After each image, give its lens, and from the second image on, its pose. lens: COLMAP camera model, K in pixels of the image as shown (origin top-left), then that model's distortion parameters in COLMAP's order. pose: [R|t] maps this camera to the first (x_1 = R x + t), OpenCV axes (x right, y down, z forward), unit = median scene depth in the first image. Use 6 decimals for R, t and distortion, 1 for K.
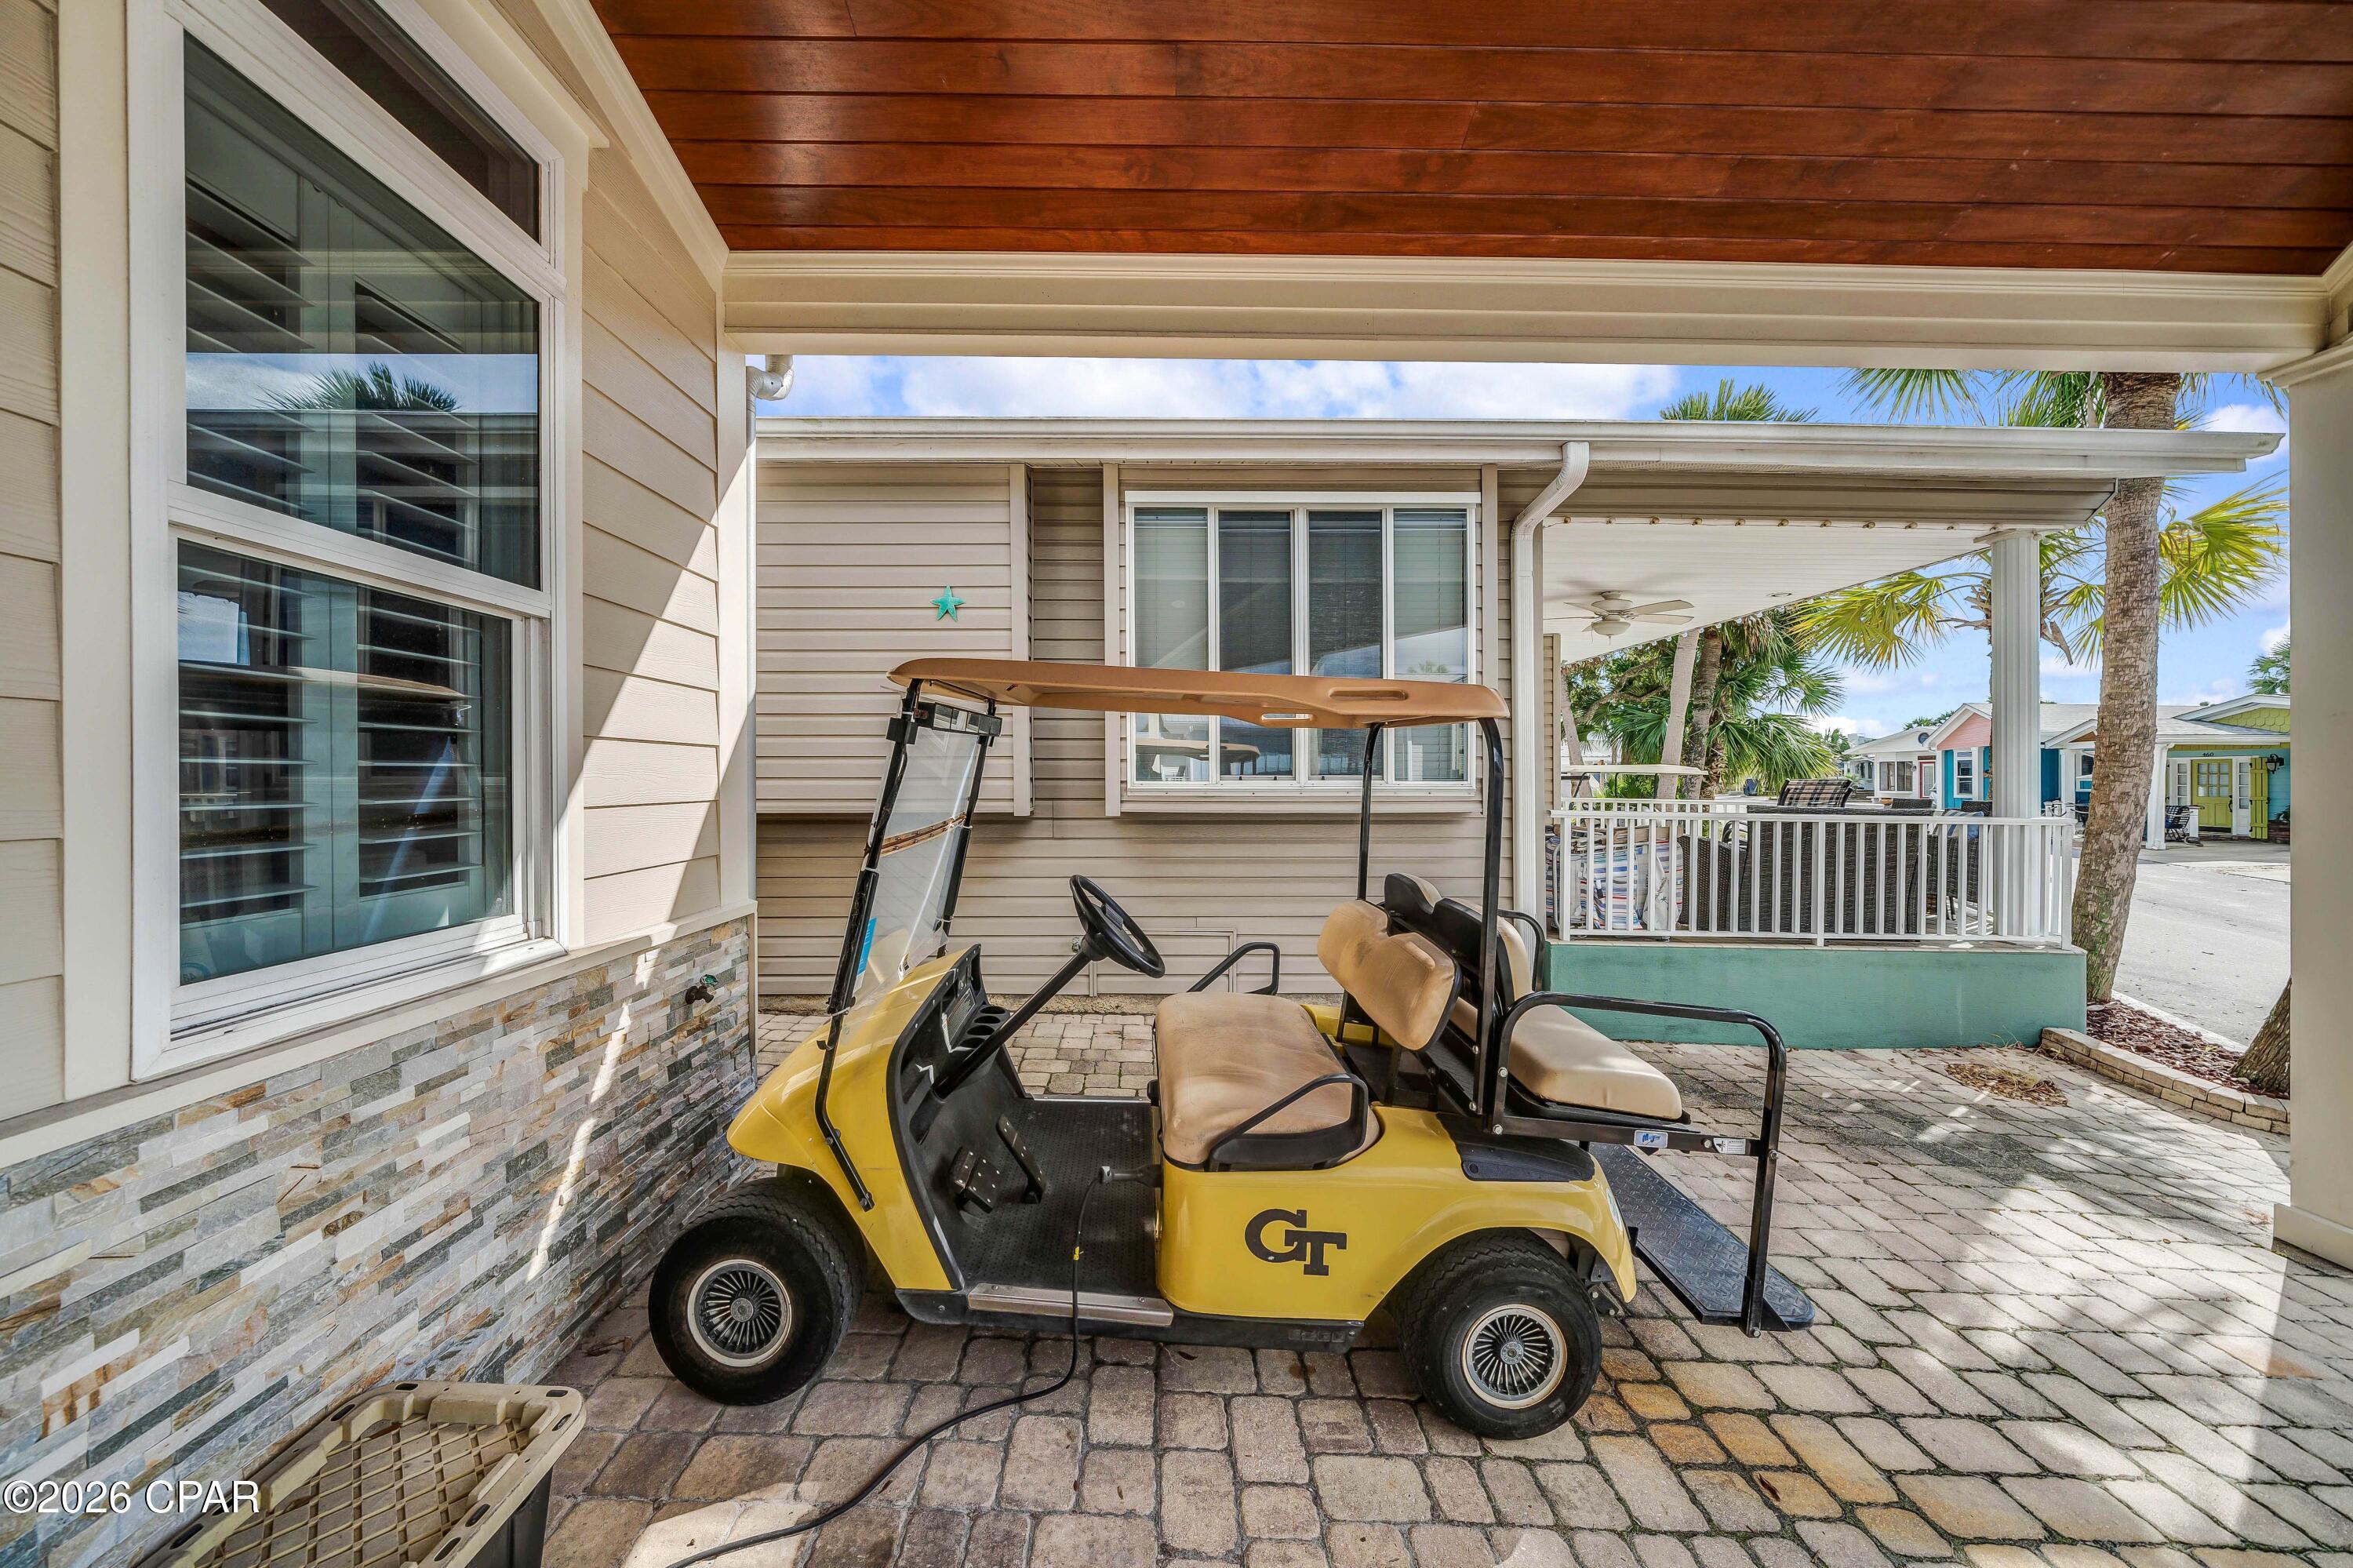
lens RADIAL K [[812.9, 0, 1170.1], [0, 812.9, 783.1], [0, 0, 1]] dist [-0.005010, -0.000142]
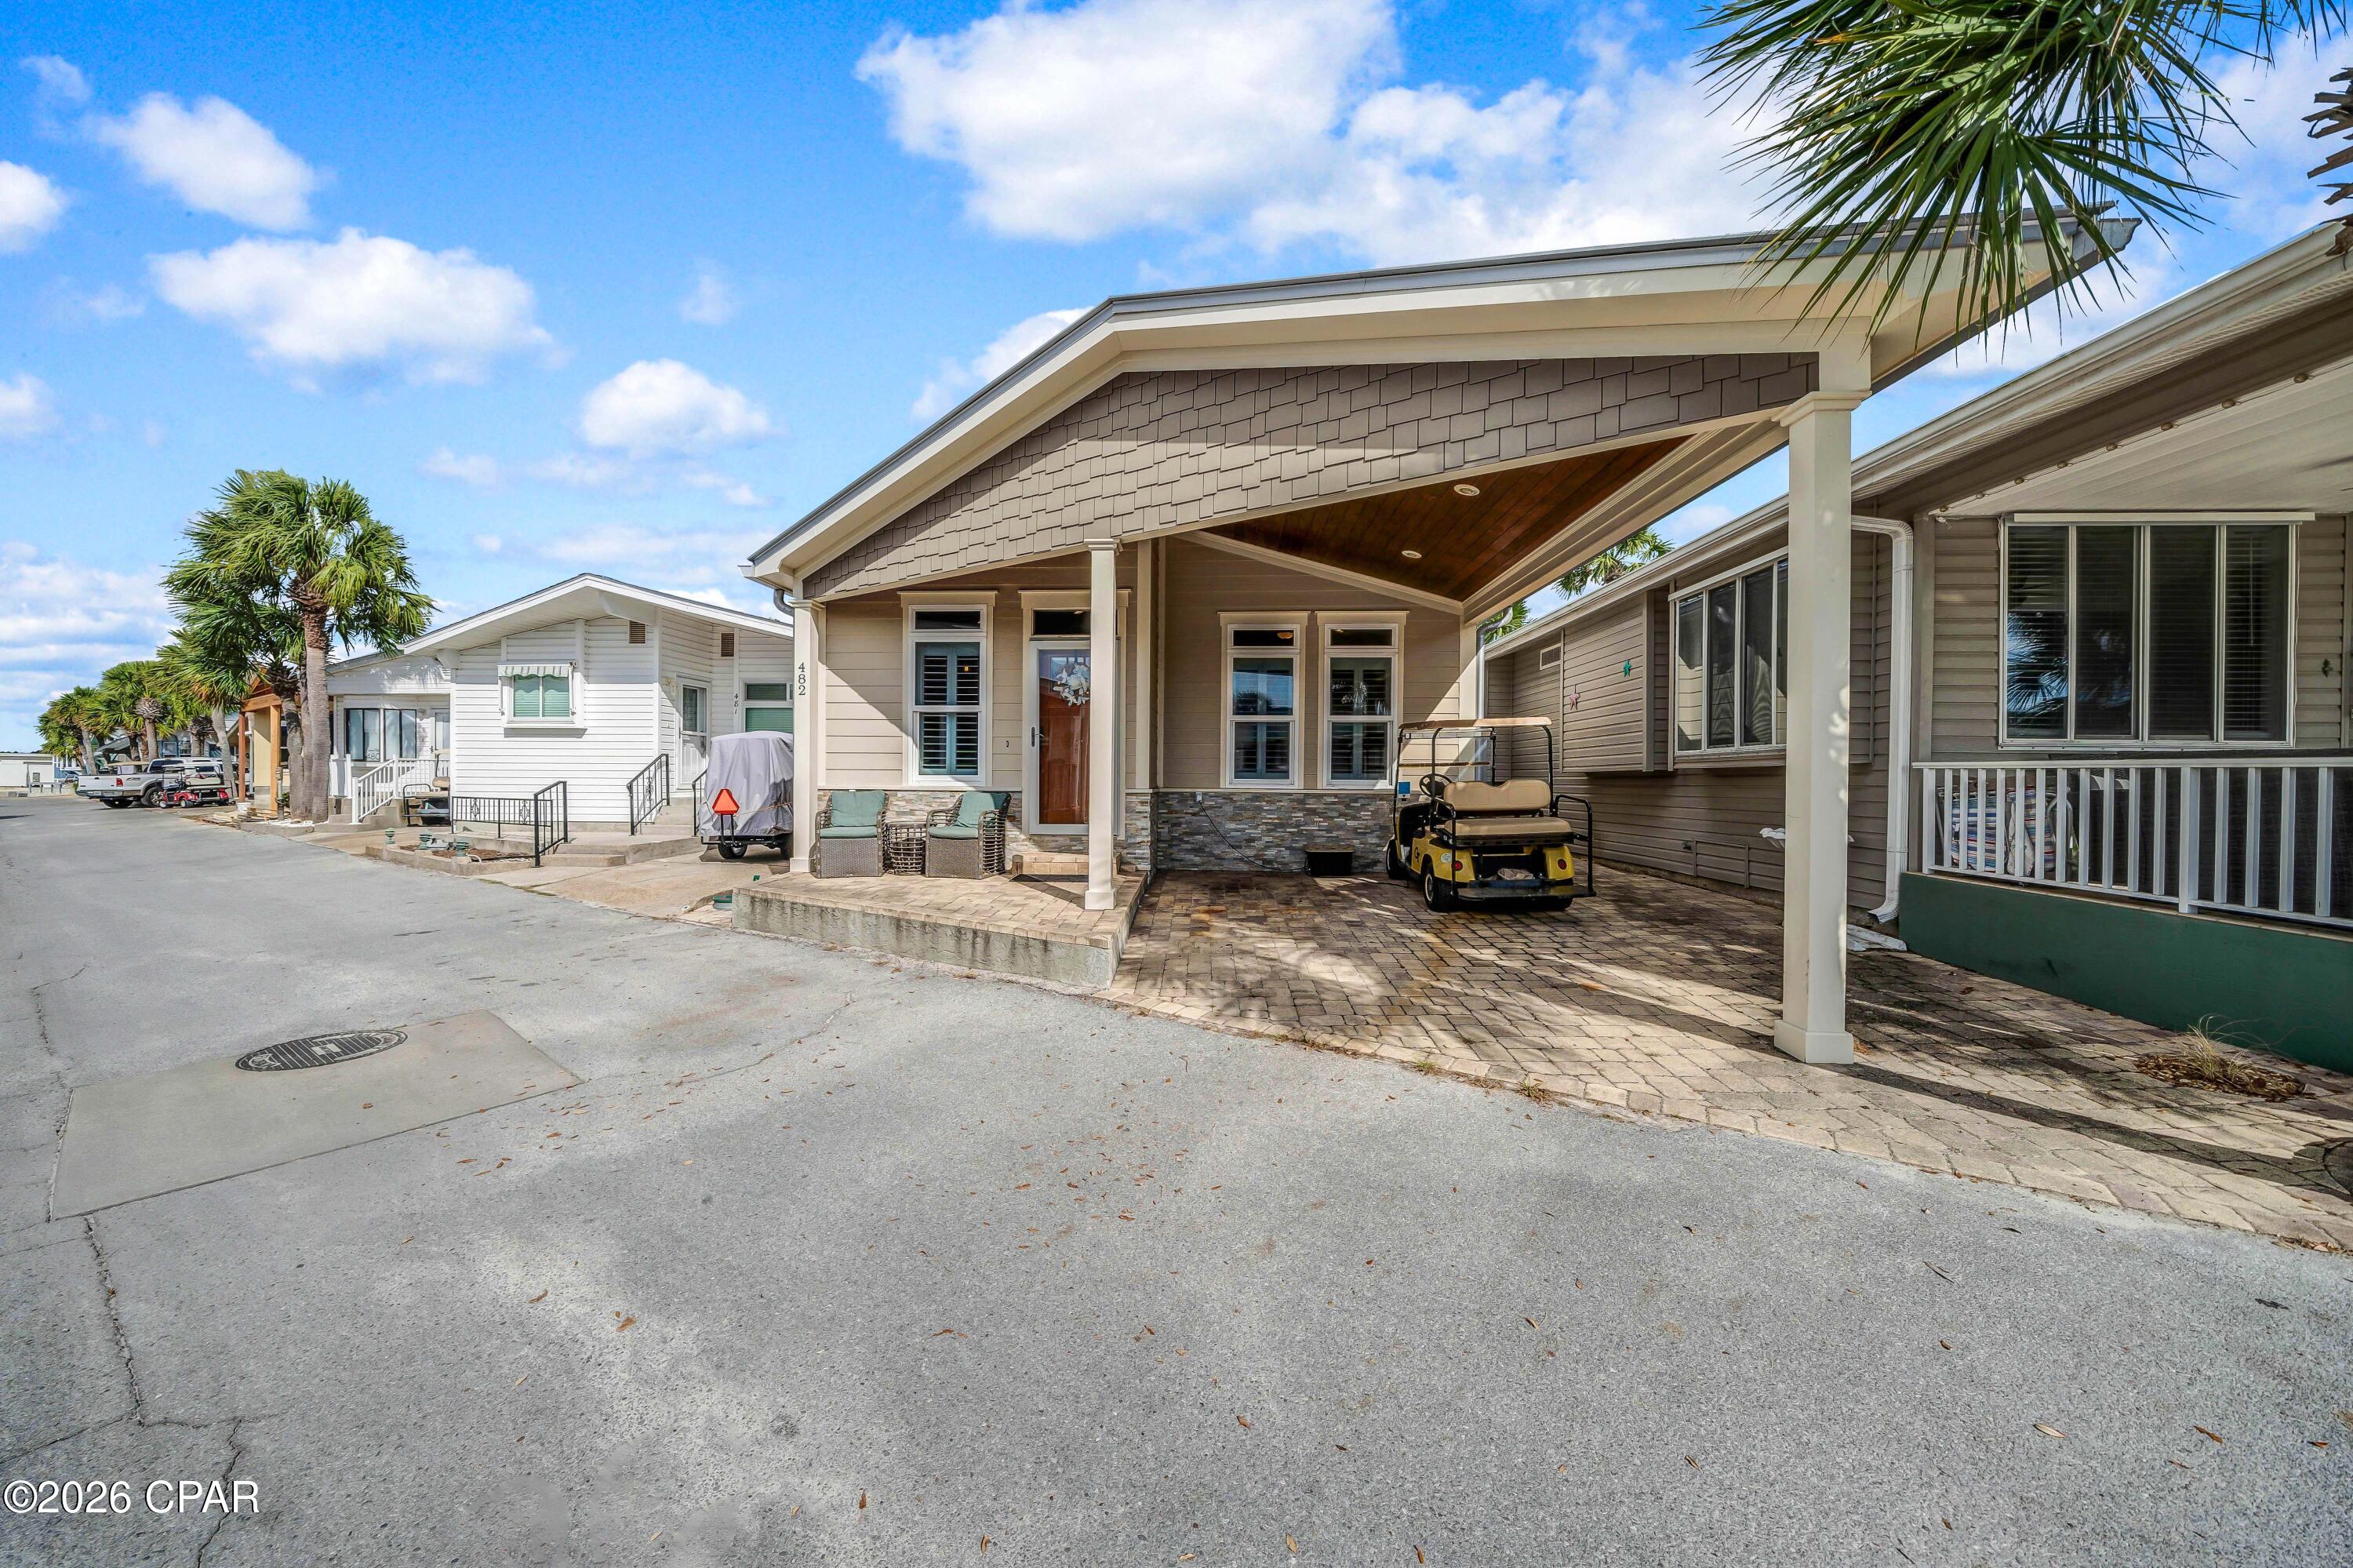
lens RADIAL K [[812.9, 0, 1170.1], [0, 812.9, 783.1], [0, 0, 1]] dist [-0.005010, -0.000142]
pose [[-0.069827, -0.000983, -0.997559, 1.717427], [-0.011020, 0.999939, -0.000214, 0.077148], [0.997498, 0.010978, -0.069834, -0.001220]]
